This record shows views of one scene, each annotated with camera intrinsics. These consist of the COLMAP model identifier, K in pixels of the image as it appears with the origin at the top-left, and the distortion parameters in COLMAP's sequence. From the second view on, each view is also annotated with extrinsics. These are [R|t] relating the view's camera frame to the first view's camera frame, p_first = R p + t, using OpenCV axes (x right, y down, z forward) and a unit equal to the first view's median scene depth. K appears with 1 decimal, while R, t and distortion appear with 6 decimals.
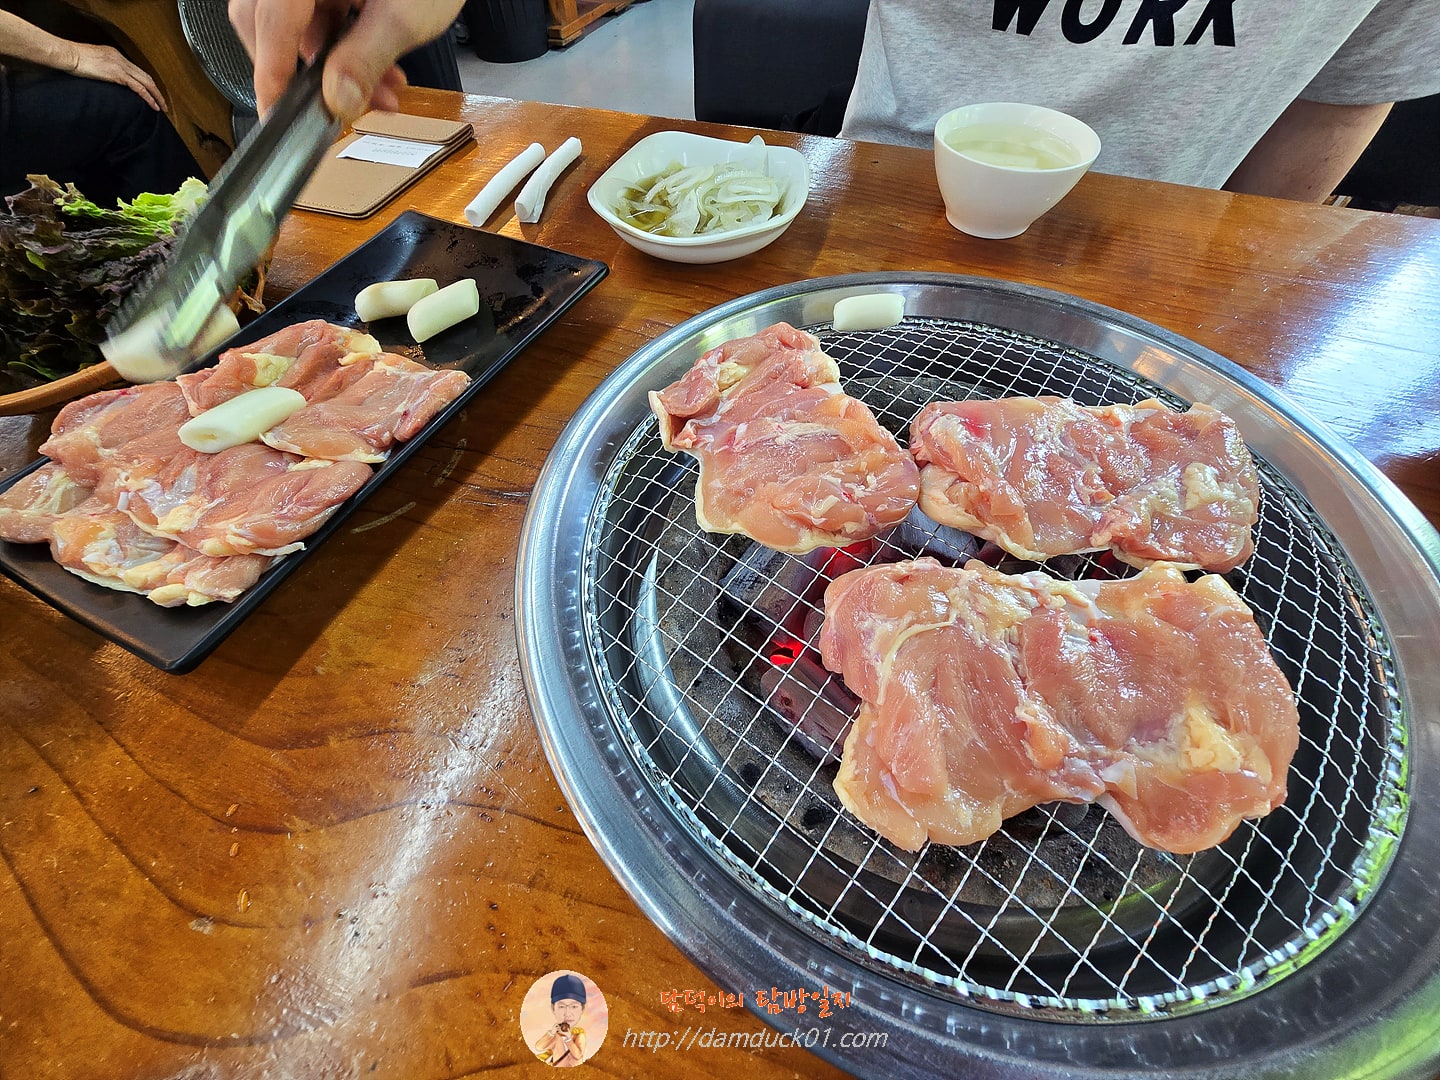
lens RADIAL K [[593.5, 0, 715.1], [0, 593.5, 551.9], [0, 0, 1]] dist [-0.001432, 0.000755]
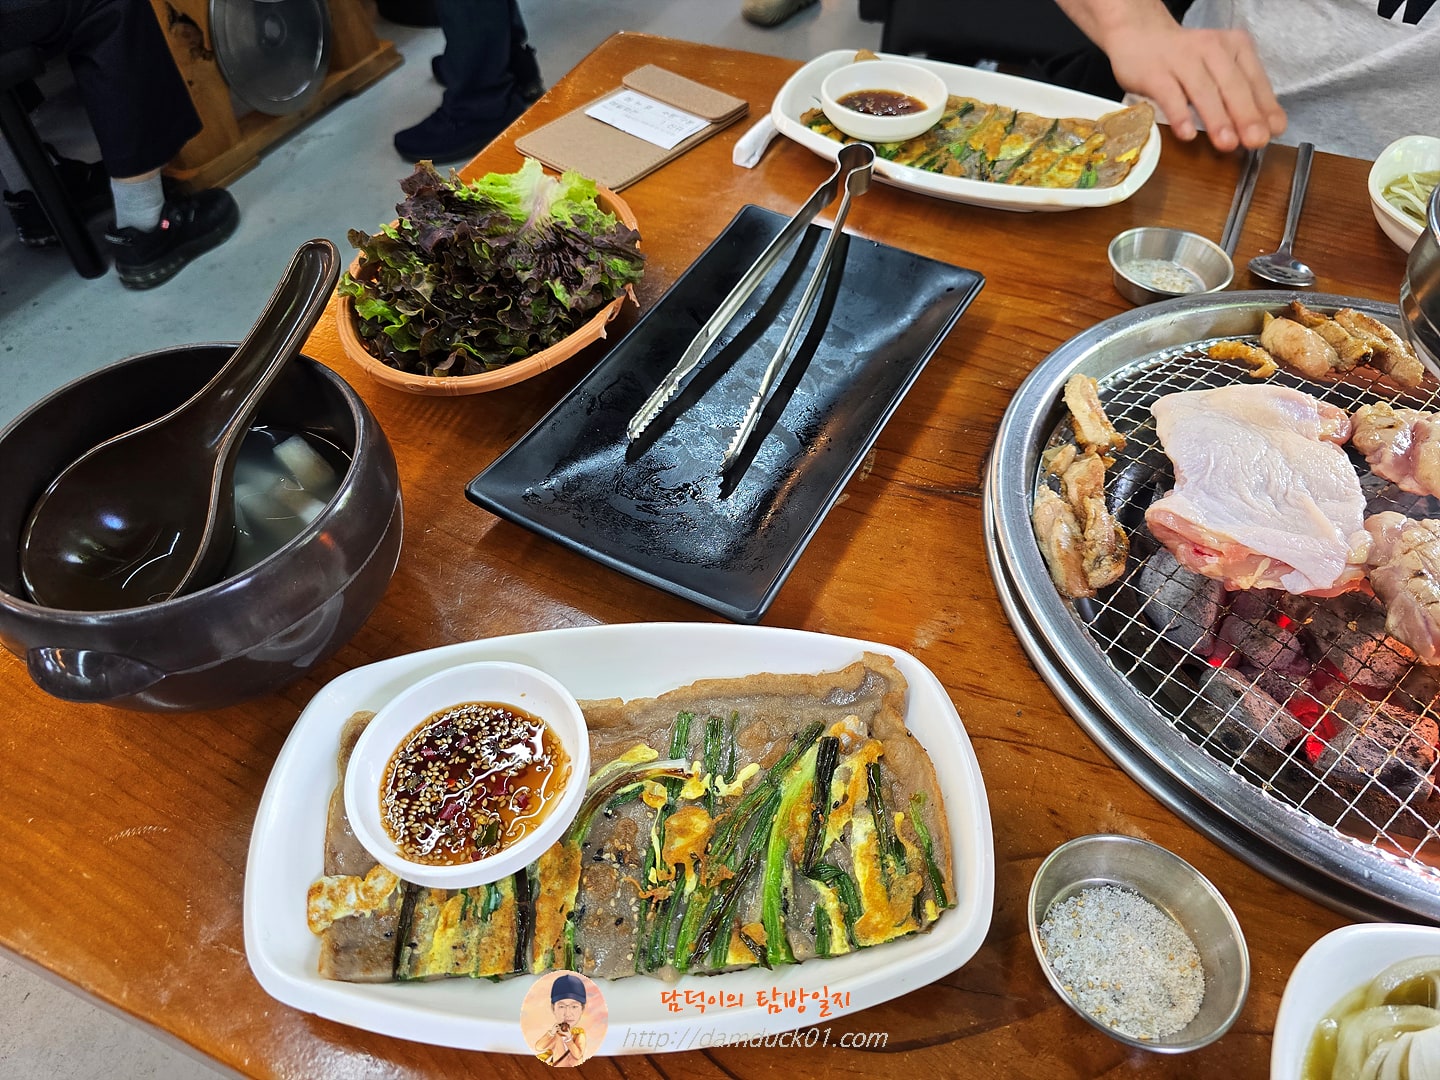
lens RADIAL K [[986.5, 0, 715.0], [0, 986.5, 544.2], [0, 0, 1]] dist [0.059131, -0.078477]
pose [[0.998200, 0.053971, -0.026153, -0.809954], [-0.056471, 0.992673, -0.106825, 0.238302], [0.020196, 0.108110, 0.993934, -0.856464]]
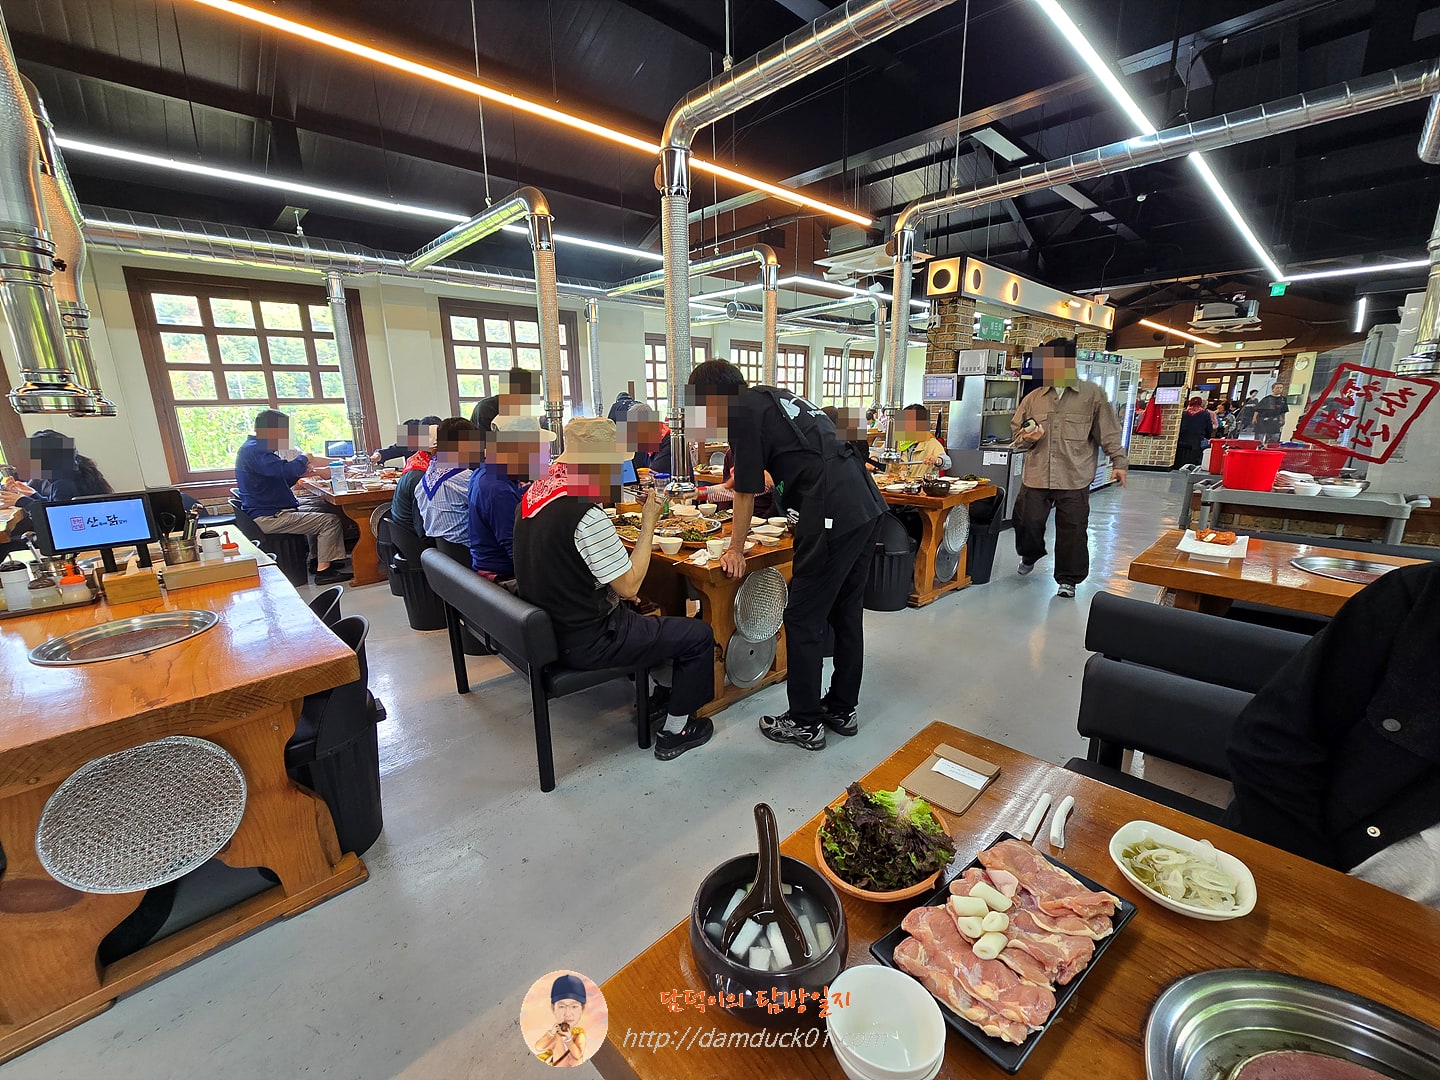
lens RADIAL K [[593.5, 0, 715.1], [0, 593.5, 551.9], [0, 0, 1]] dist [-0.001432, 0.000755]
pose [[0.893842, 0.111236, -0.434364, -1.014662], [-0.369610, 0.731217, -0.573332, 0.417766], [0.253840, 0.673014, 0.694707, -2.127924]]
